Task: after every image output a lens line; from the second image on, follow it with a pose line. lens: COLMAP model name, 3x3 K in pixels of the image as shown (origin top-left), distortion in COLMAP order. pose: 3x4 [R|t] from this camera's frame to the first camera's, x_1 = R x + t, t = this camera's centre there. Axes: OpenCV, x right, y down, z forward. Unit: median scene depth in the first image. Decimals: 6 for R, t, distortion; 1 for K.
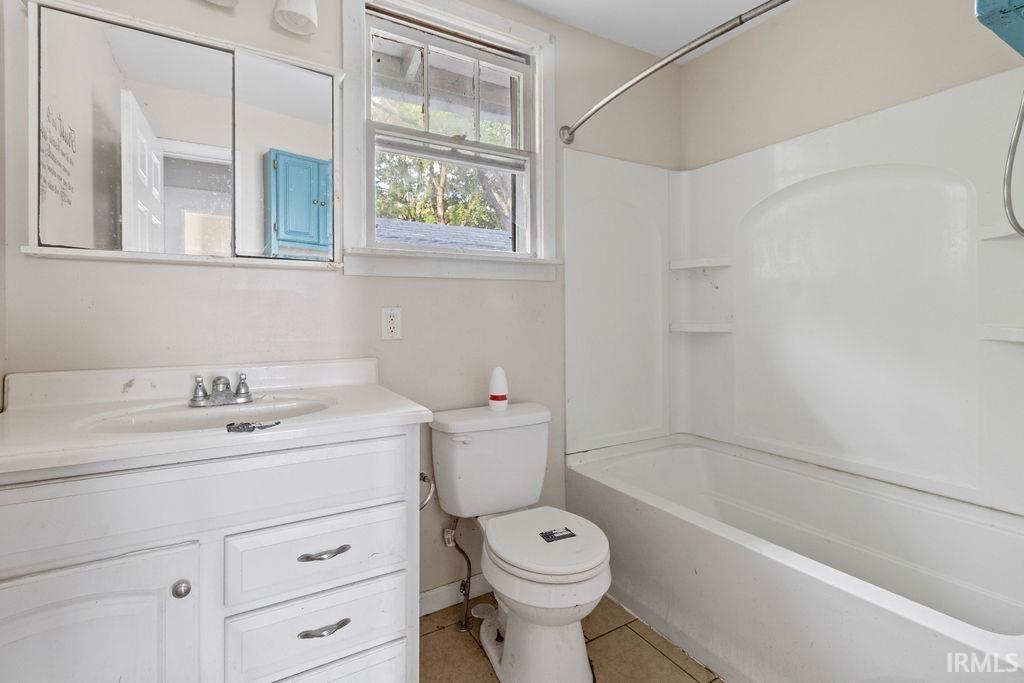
lens RADIAL K [[469.4, 0, 522.2], [0, 469.4, 322.7], [0, 0, 1]] dist [0.000094, -0.000257]
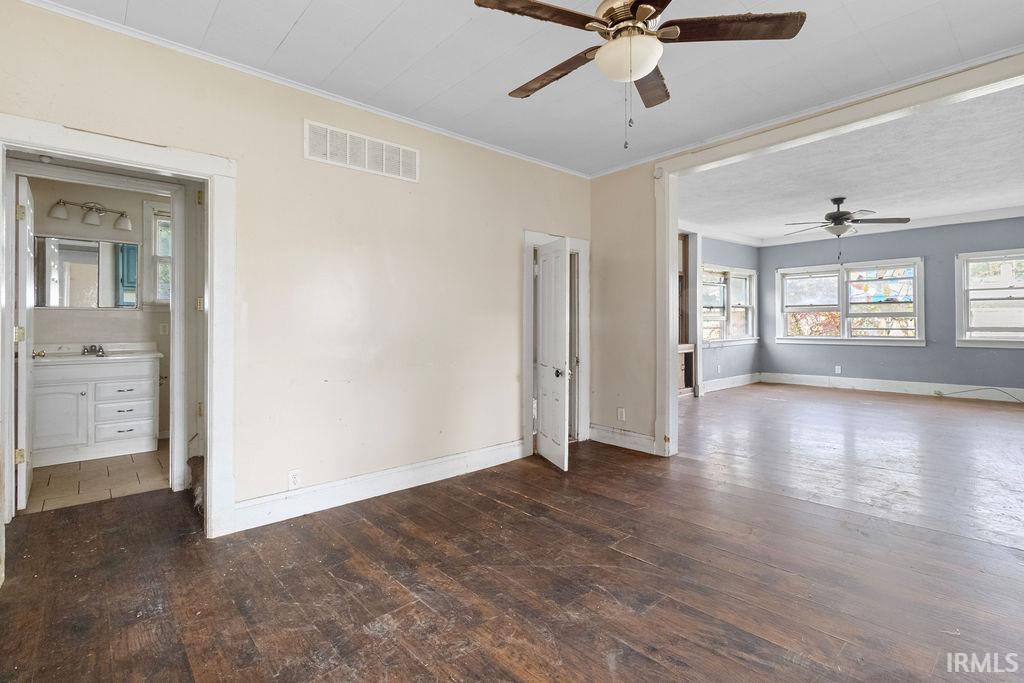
lens RADIAL K [[469.4, 0, 522.2], [0, 469.4, 322.7], [0, 0, 1]] dist [0.000094, -0.000257]
pose [[0.982980, 0.003292, 0.183683, 1.362717], [-0.002822, 0.999992, -0.002818, -0.034807], [-0.183691, 0.002252, 0.982982, -2.223690]]
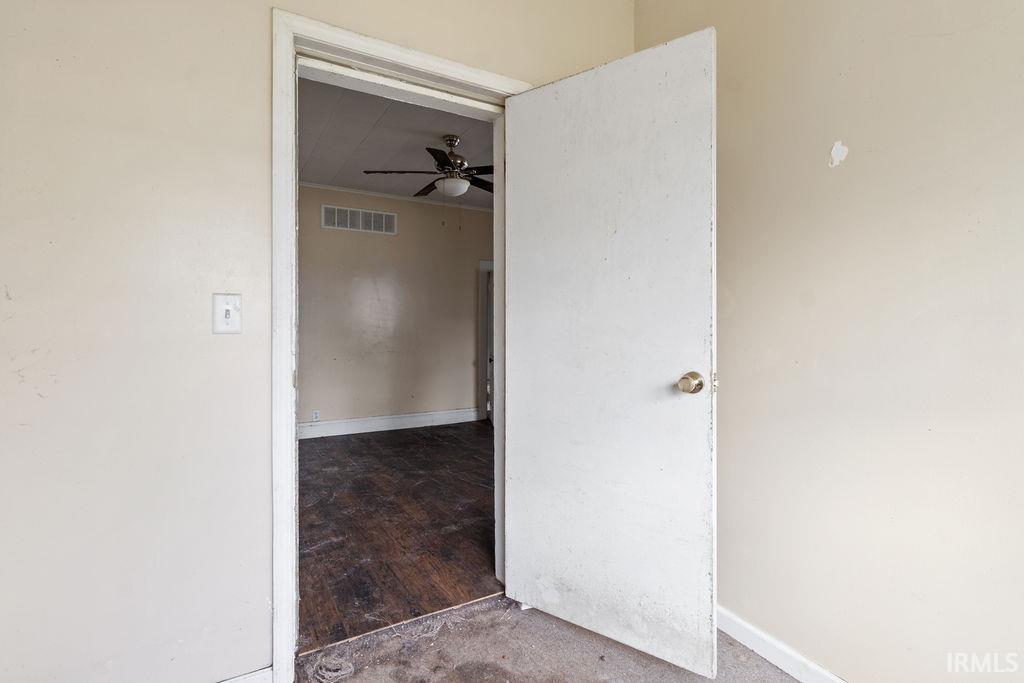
lens RADIAL K [[489.2, 0, 528.9], [0, 489.2, 334.9], [0, 0, 1]] dist [-0.000234, 0.000123]
pose [[0.999947, 0.010088, 0.001862, 3.039097], [-0.010116, 0.999820, 0.016031, -0.033358], [-0.001700, -0.016049, 0.999870, -4.713763]]
